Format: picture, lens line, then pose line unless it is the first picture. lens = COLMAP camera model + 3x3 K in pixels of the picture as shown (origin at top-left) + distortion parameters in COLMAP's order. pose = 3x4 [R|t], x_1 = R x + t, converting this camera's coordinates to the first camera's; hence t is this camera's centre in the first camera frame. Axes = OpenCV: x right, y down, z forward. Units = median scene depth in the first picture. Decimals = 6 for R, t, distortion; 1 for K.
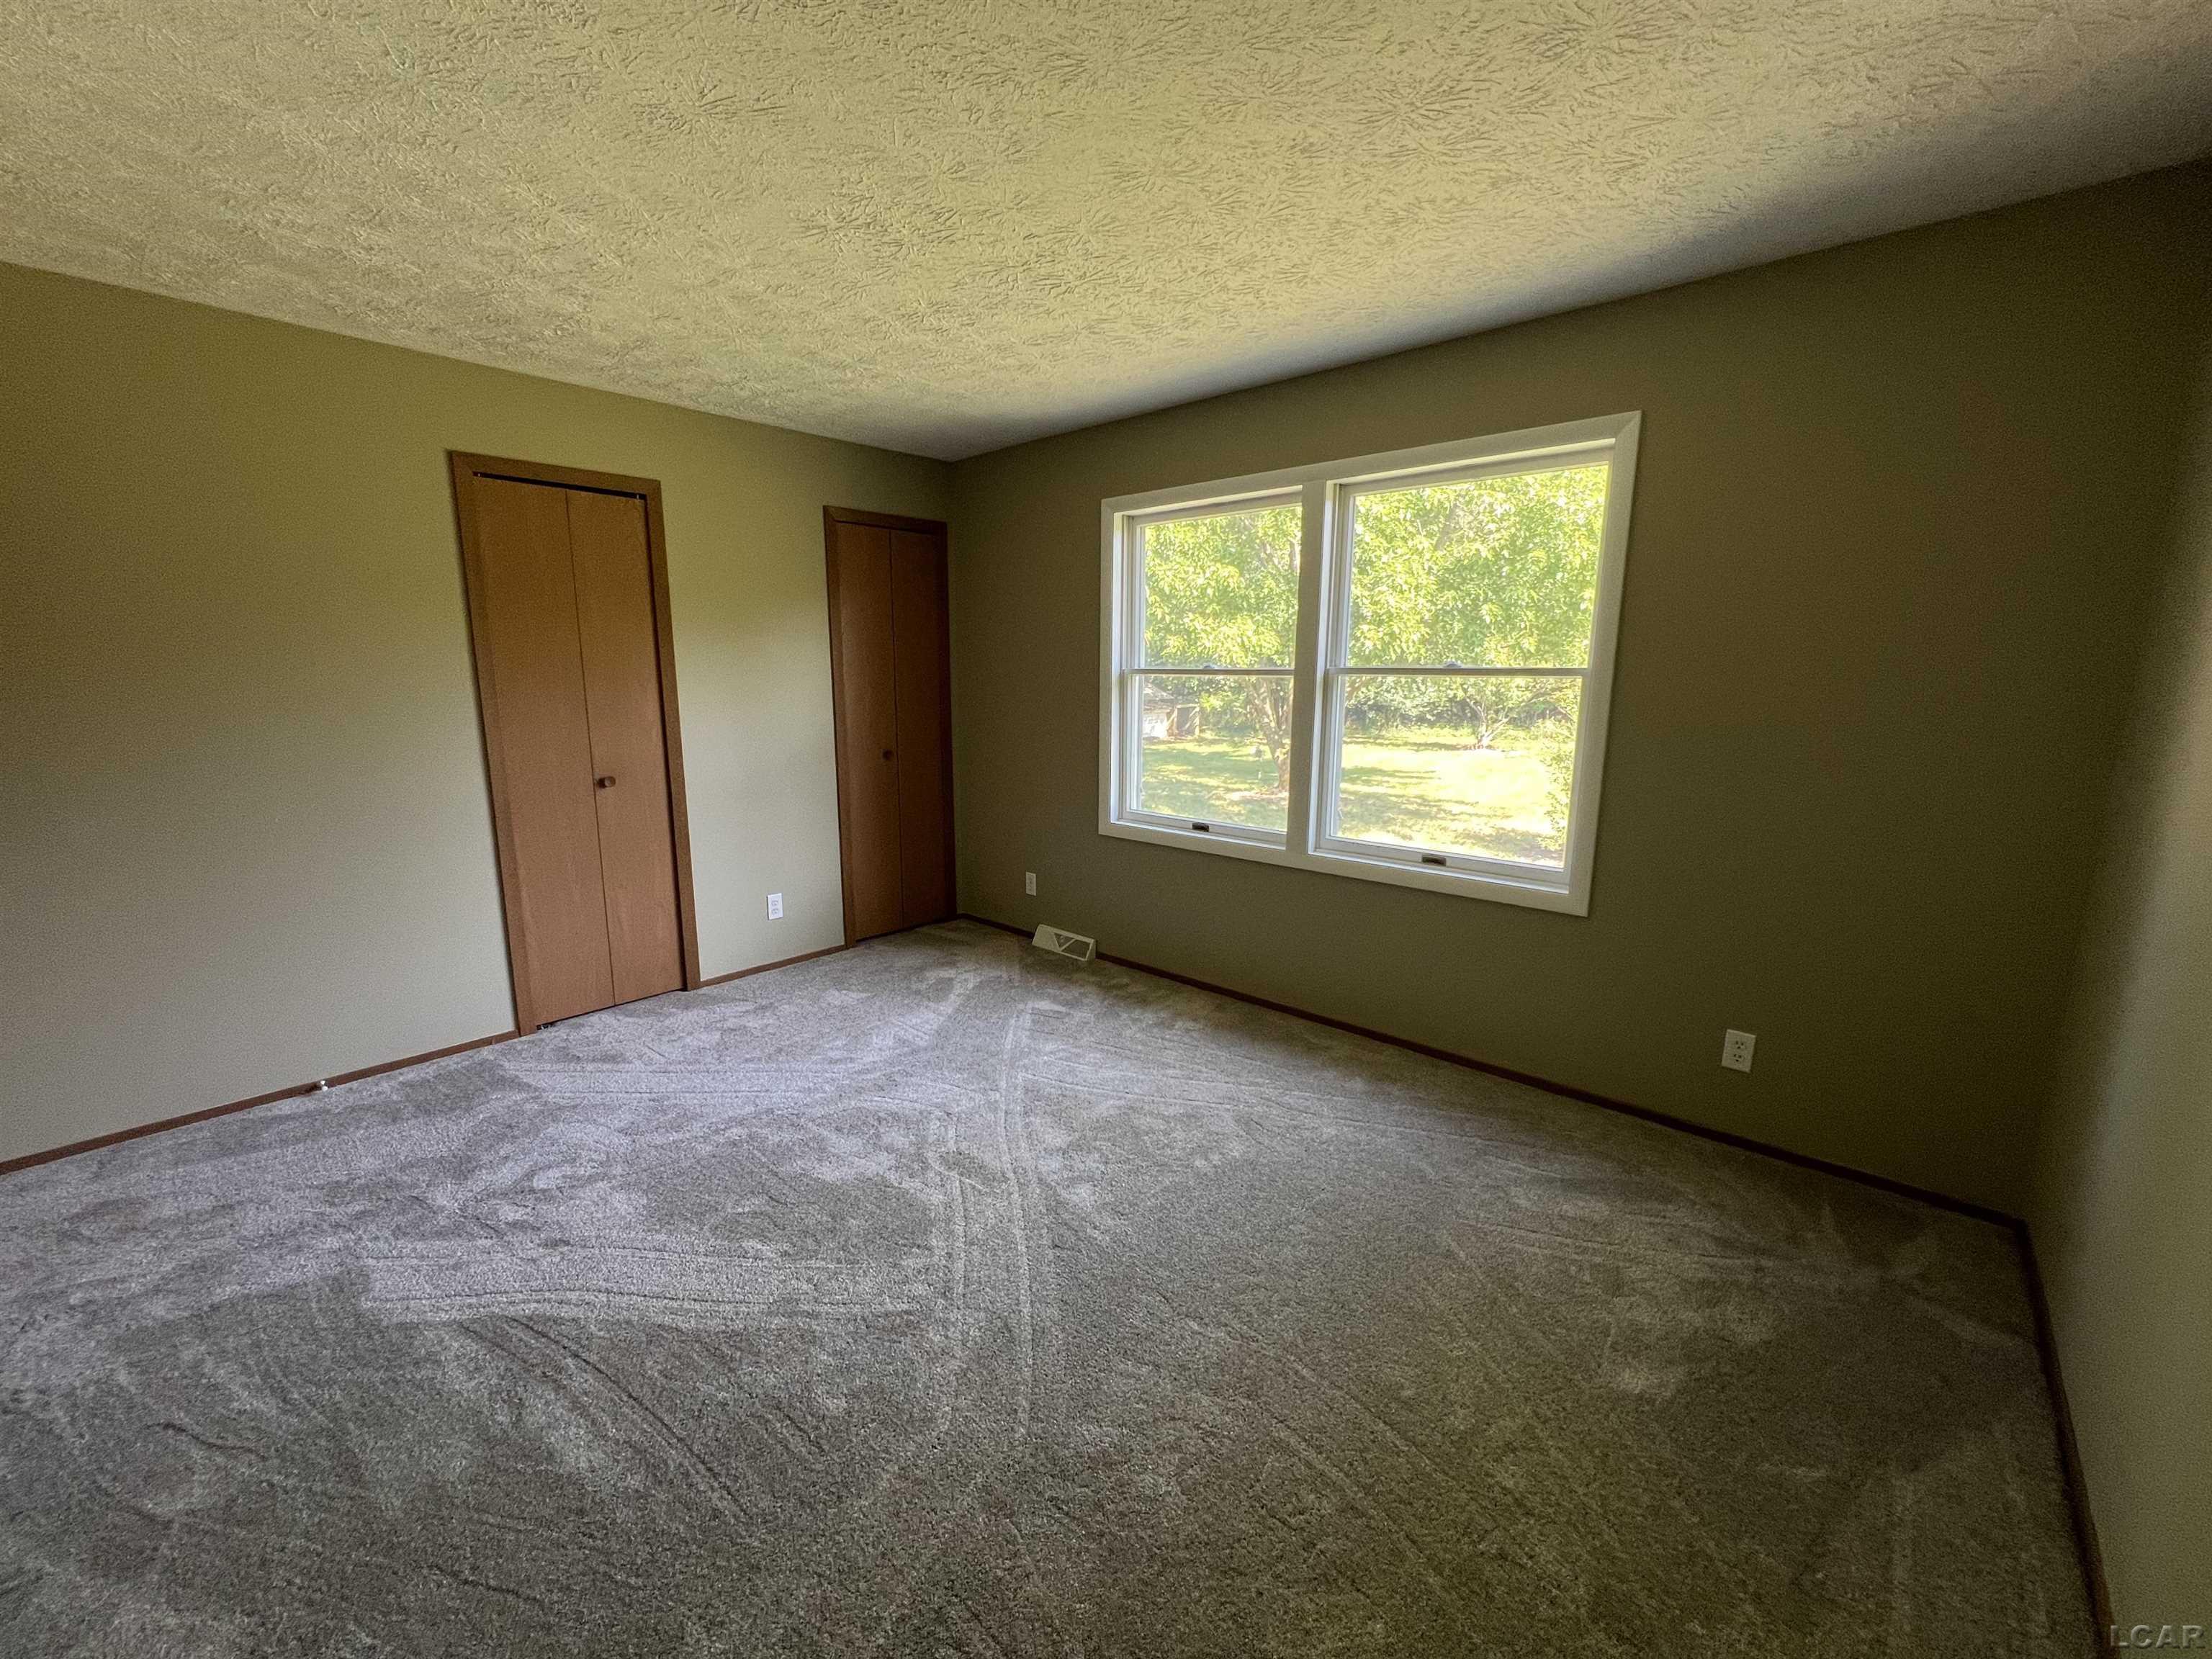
lens RADIAL K [[886.0, 0, 1090.2], [0, 886.0, 829.1], [0, 0, 1]] dist [0.000276, 0.000037]
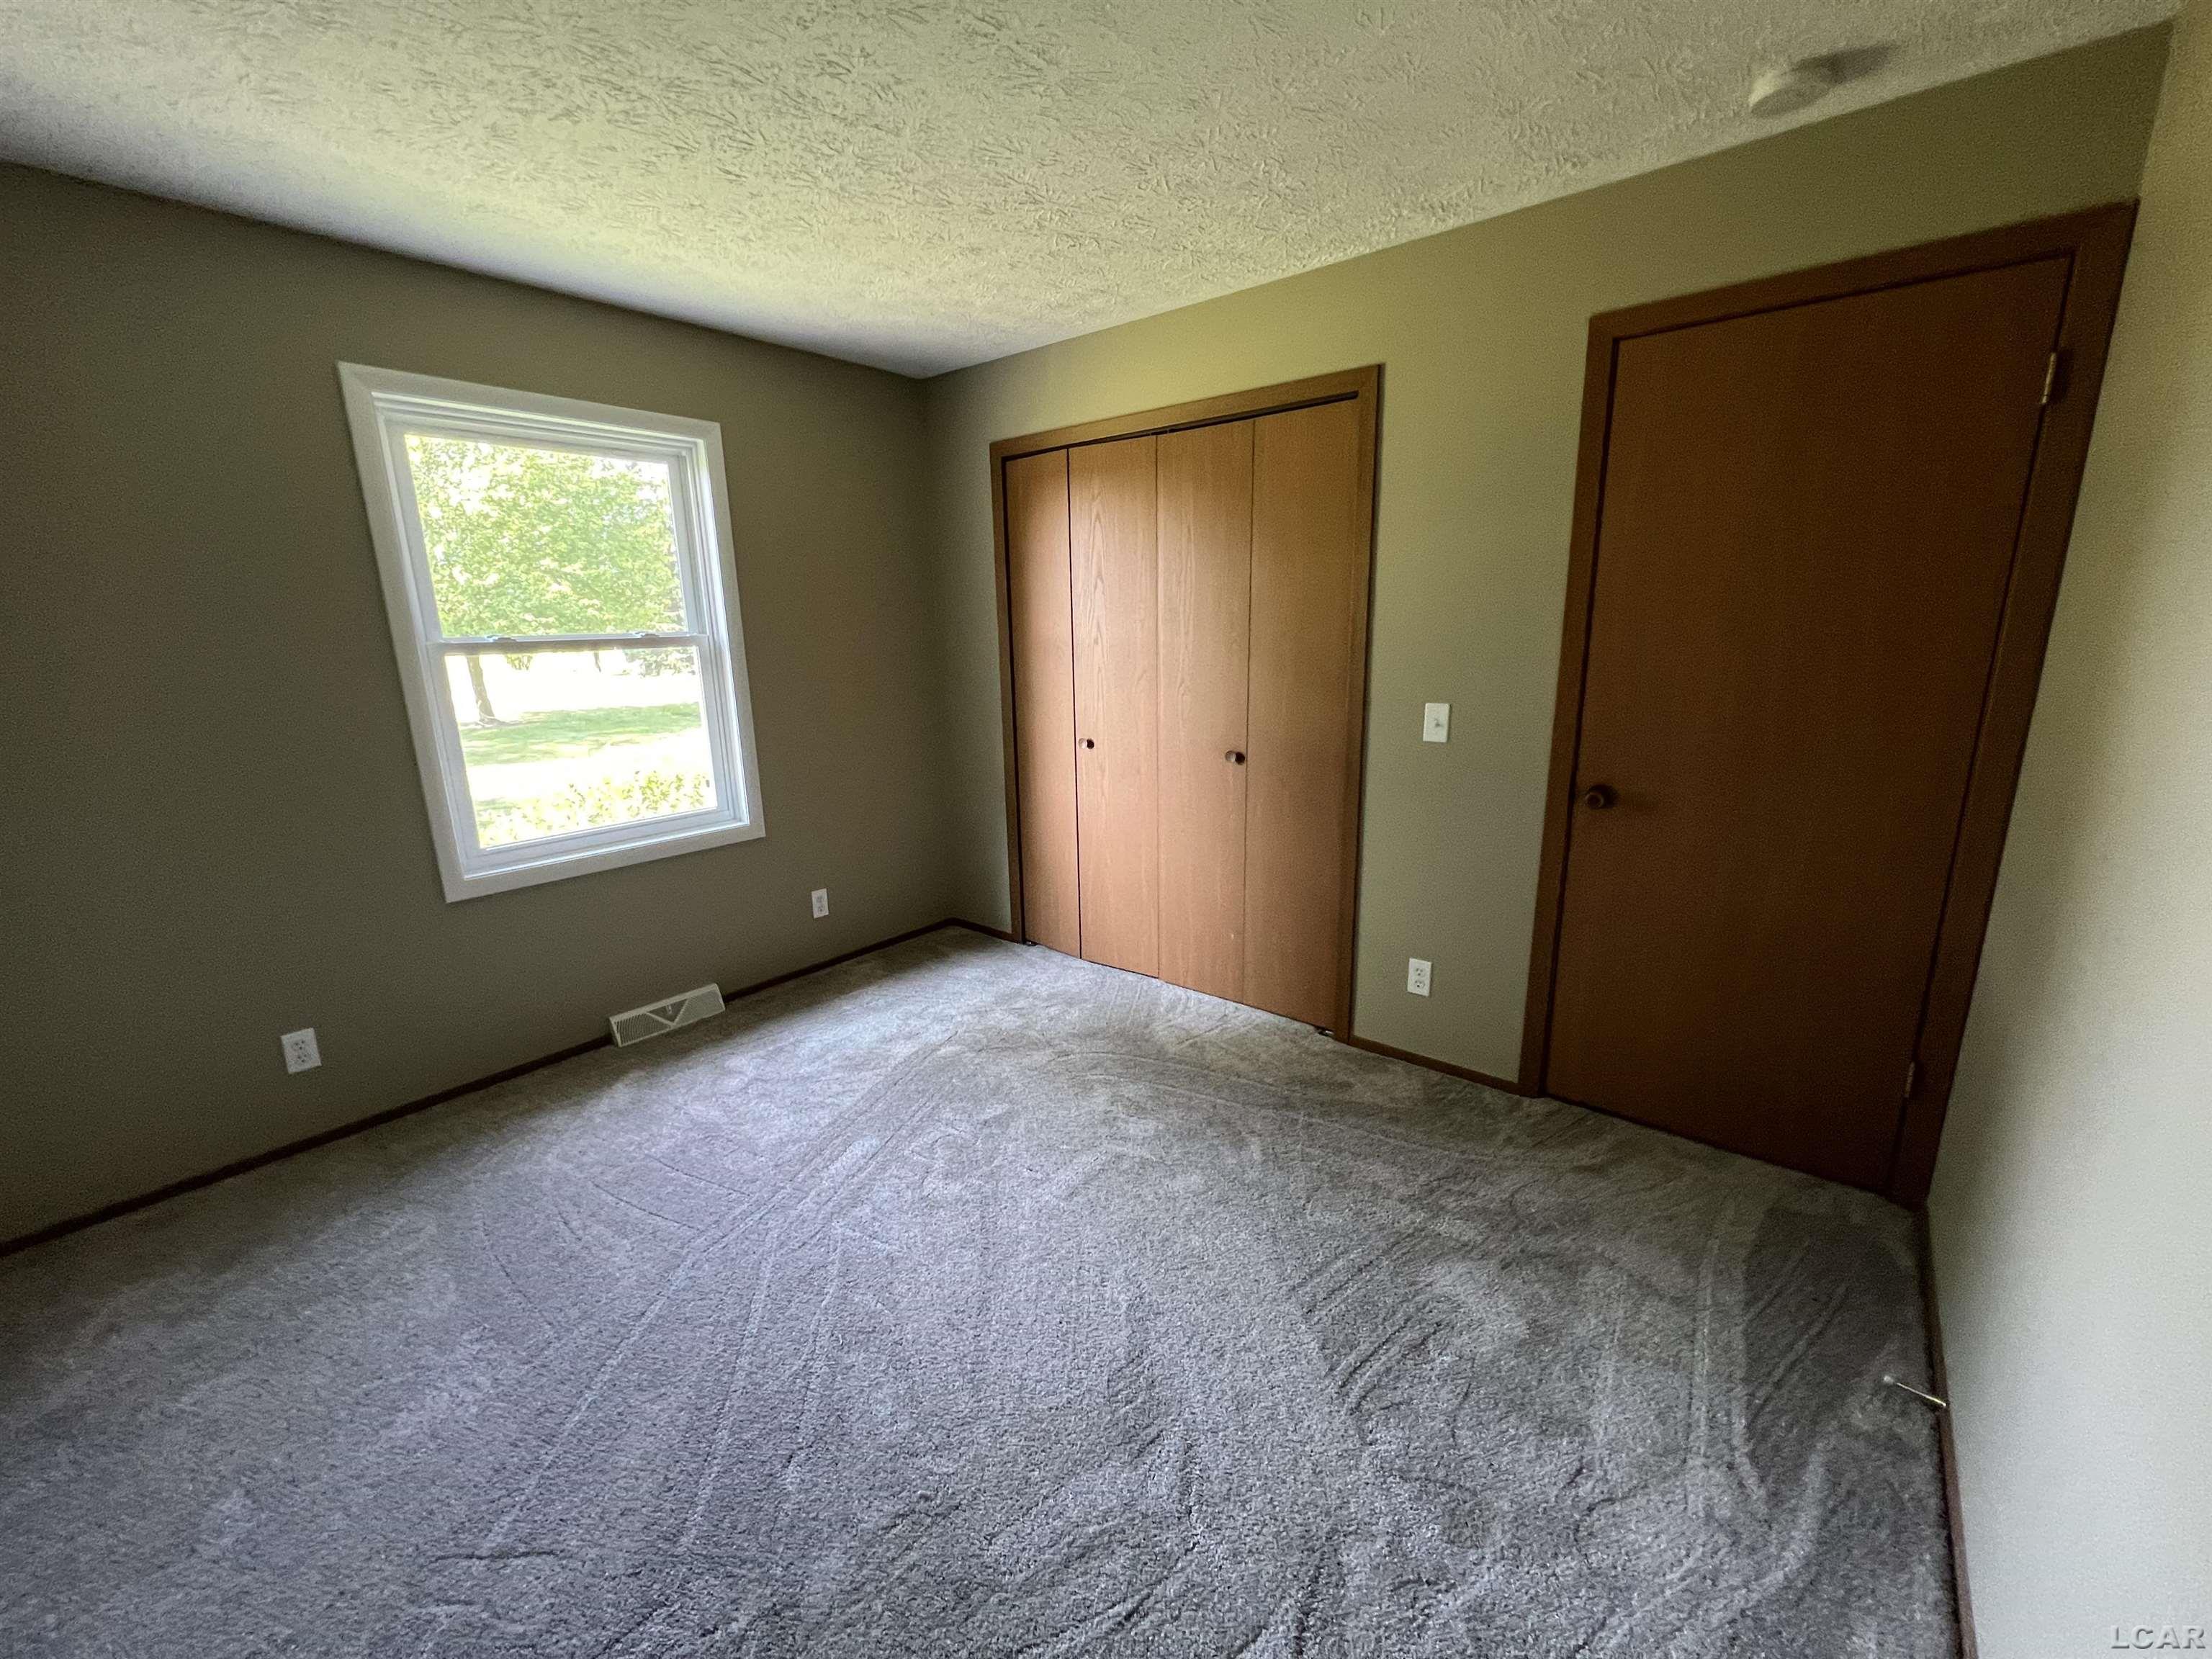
lens RADIAL K [[886.0, 0, 1090.2], [0, 886.0, 829.1], [0, 0, 1]] dist [0.000276, 0.000037]
pose [[-0.050687, -0.225752, 0.972865, -0.652436], [0.194033, 0.953330, 0.231328, -0.110166], [-0.979685, 0.200493, -0.004518, 0.557491]]
